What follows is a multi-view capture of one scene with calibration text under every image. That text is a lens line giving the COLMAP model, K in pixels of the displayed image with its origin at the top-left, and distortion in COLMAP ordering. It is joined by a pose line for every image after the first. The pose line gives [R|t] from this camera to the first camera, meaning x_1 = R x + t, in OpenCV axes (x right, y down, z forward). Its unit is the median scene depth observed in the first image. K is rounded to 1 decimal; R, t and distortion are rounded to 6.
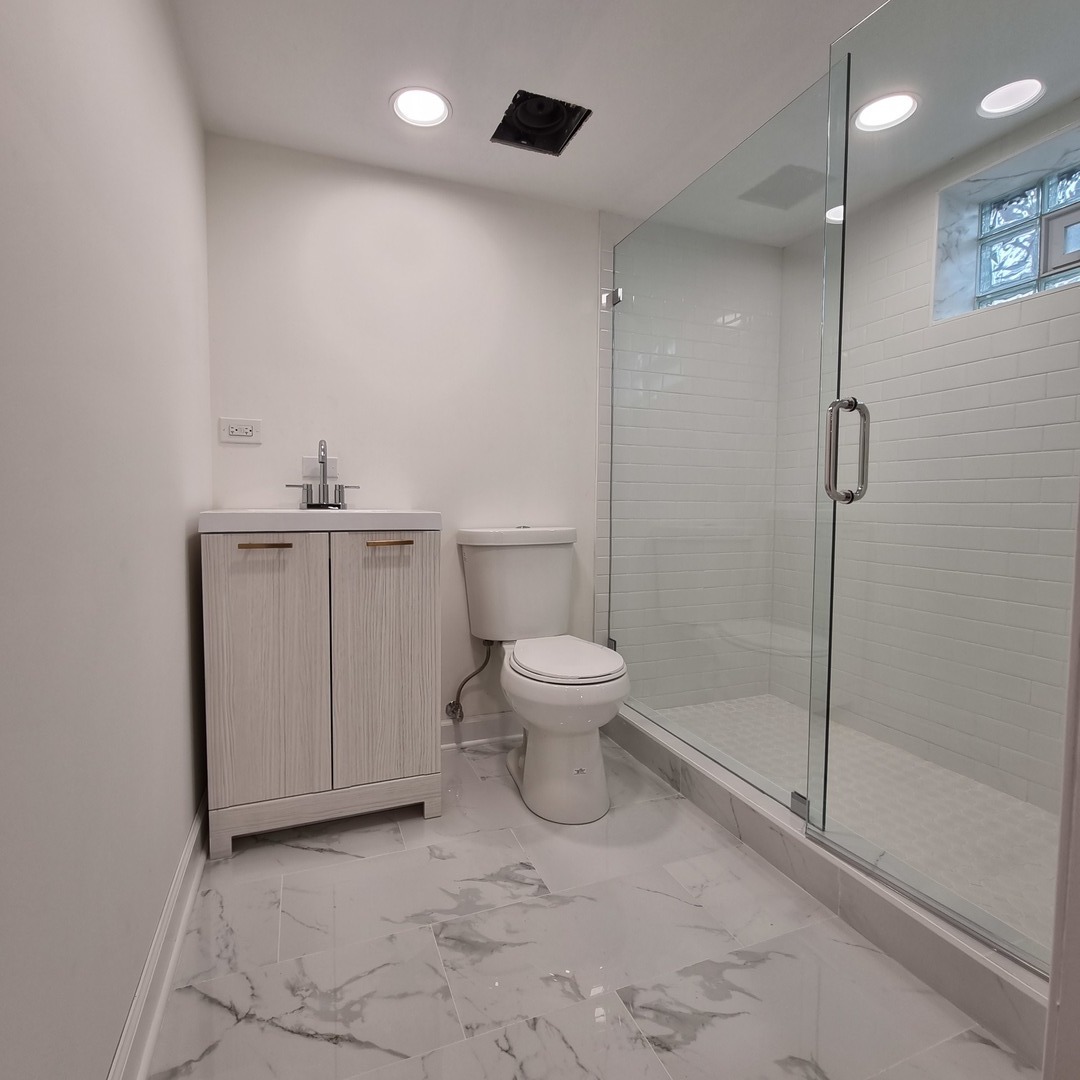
lens RADIAL K [[589.4, 0, 533.3], [0, 589.4, 531.3], [0, 0, 1]] dist [0.002620, -0.000606]
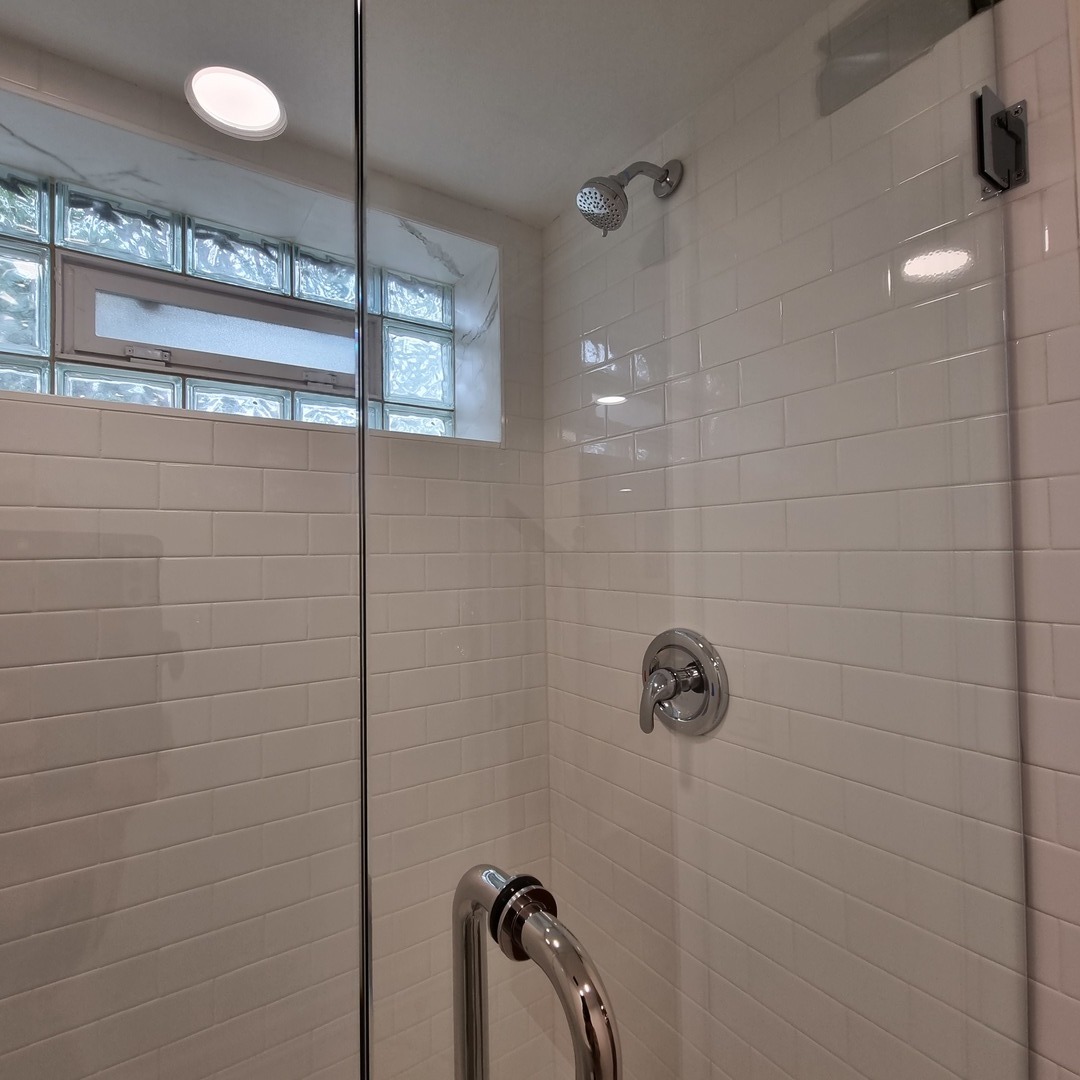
lens RADIAL K [[589.4, 0, 538.0], [0, 589.4, 536.0], [0, 0, 1]] dist [0.002620, -0.000606]
pose [[-0.217607, 0.027474, 0.975650, 0.243435], [0.062412, 0.997950, -0.014182, -0.235961], [-0.974039, 0.057806, -0.218875, 0.711914]]
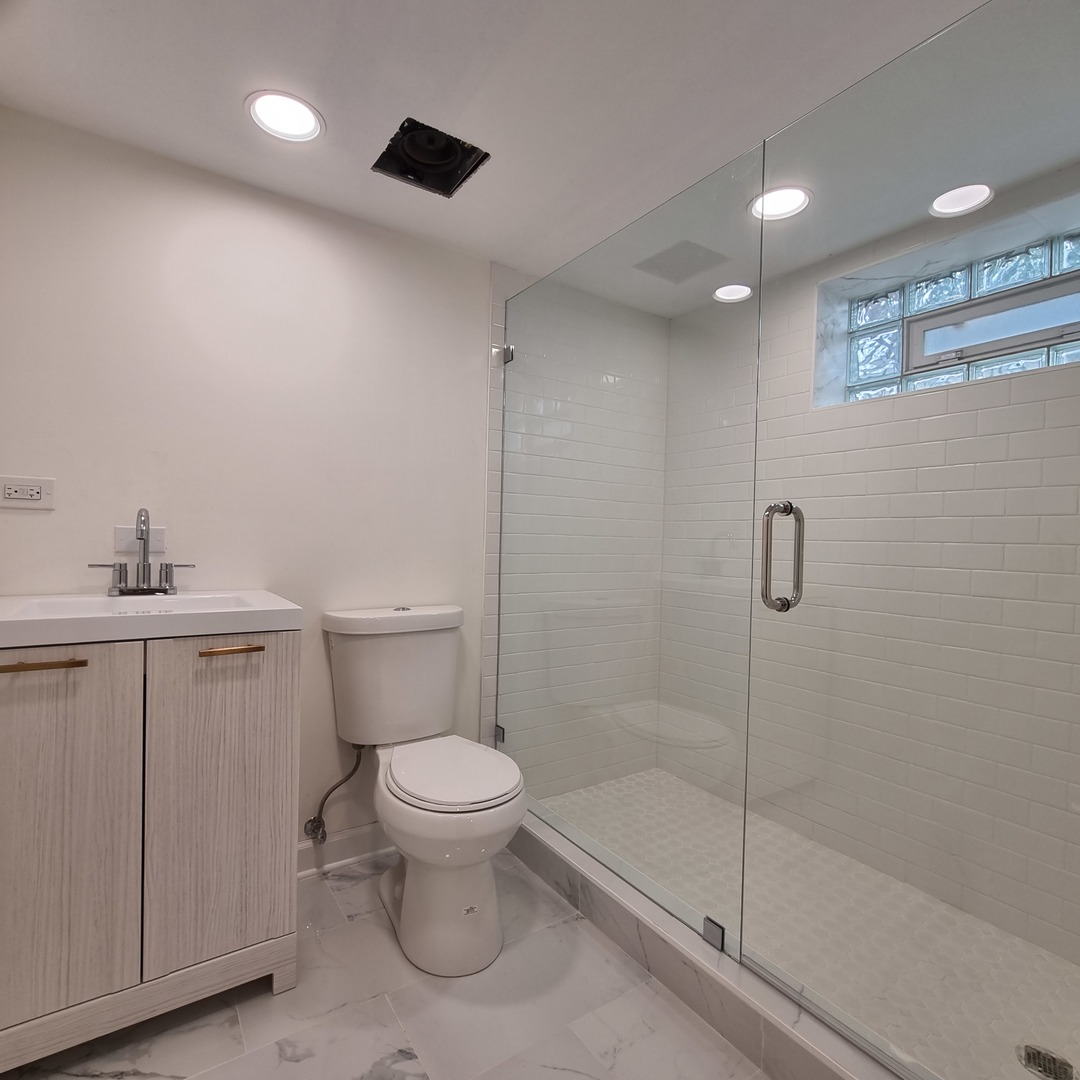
lens RADIAL K [[589.4, 0, 538.1], [0, 589.4, 548.6], [0, 0, 1]] dist [0.002620, -0.000606]
pose [[0.974789, 0.012130, 0.222798, -0.019601], [-0.005236, 0.999490, -0.031507, -0.080949], [-0.223067, 0.029547, 0.974355, 0.119832]]
